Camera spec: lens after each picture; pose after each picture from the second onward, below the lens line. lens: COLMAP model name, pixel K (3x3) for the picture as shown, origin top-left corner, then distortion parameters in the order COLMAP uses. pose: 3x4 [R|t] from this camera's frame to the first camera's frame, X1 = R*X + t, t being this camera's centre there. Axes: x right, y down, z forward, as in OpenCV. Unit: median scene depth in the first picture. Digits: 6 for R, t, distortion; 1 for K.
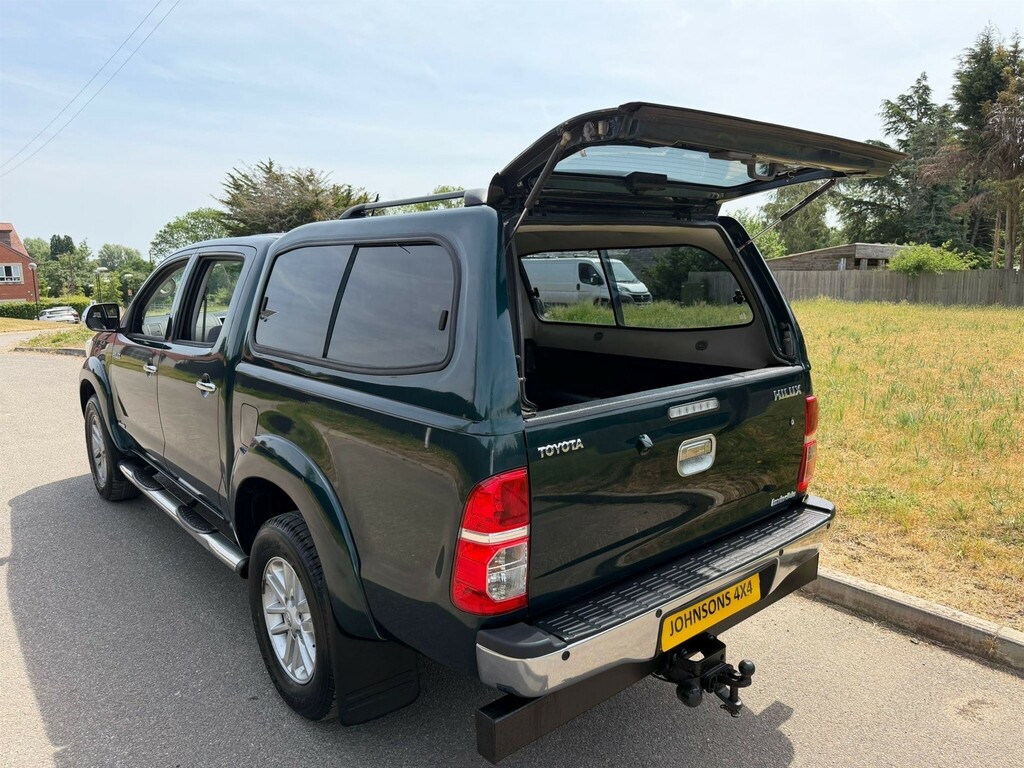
lens RADIAL K [[741.6, 0, 512.0], [0, 741.6, 384.0], [0, 0, 1]] dist [-0.008062, -0.006851]
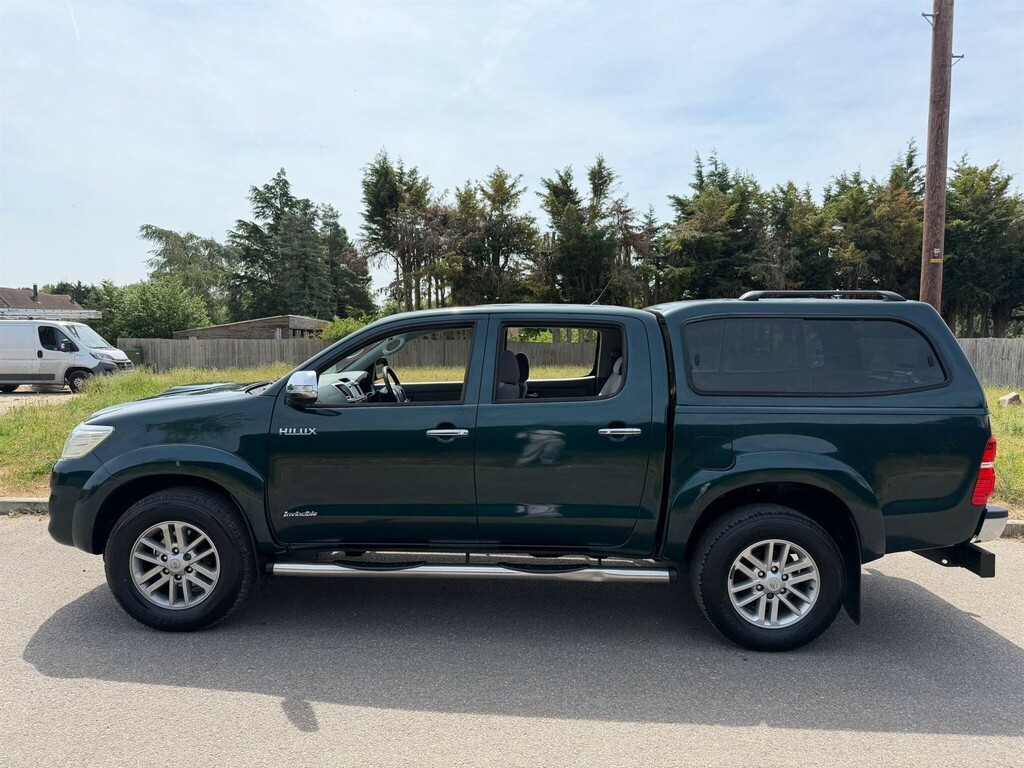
lens RADIAL K [[741.6, 0, 512.0], [0, 741.6, 384.0], [0, 0, 1]] dist [-0.008062, -0.006851]
pose [[0.644450, -0.030153, 0.764051, -0.153533], [0.099758, 0.993997, -0.044914, -0.004138], [-0.758111, 0.105165, 0.643590, 0.040118]]
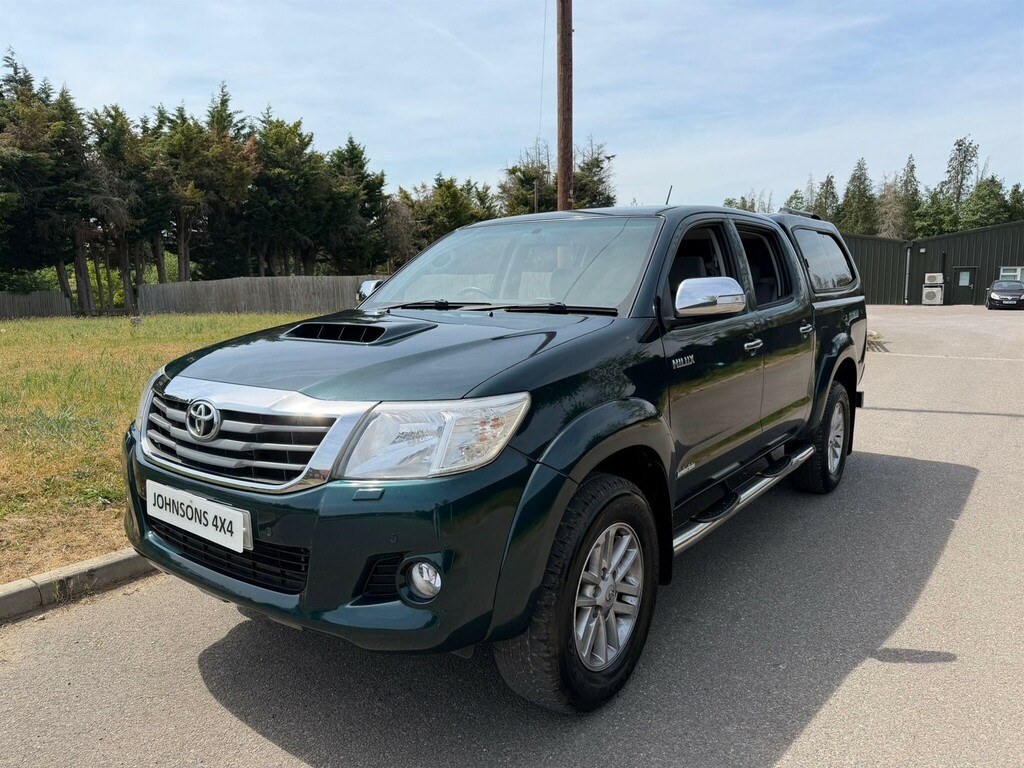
lens RADIAL K [[741.6, 0, 512.0], [0, 741.6, 384.0], [0, 0, 1]] dist [-0.008062, -0.006851]
pose [[-0.270739, -0.114592, 0.955808, -0.164554], [0.162517, 0.973198, 0.162710, -0.021233], [-0.948836, 0.199387, -0.244859, 0.196883]]
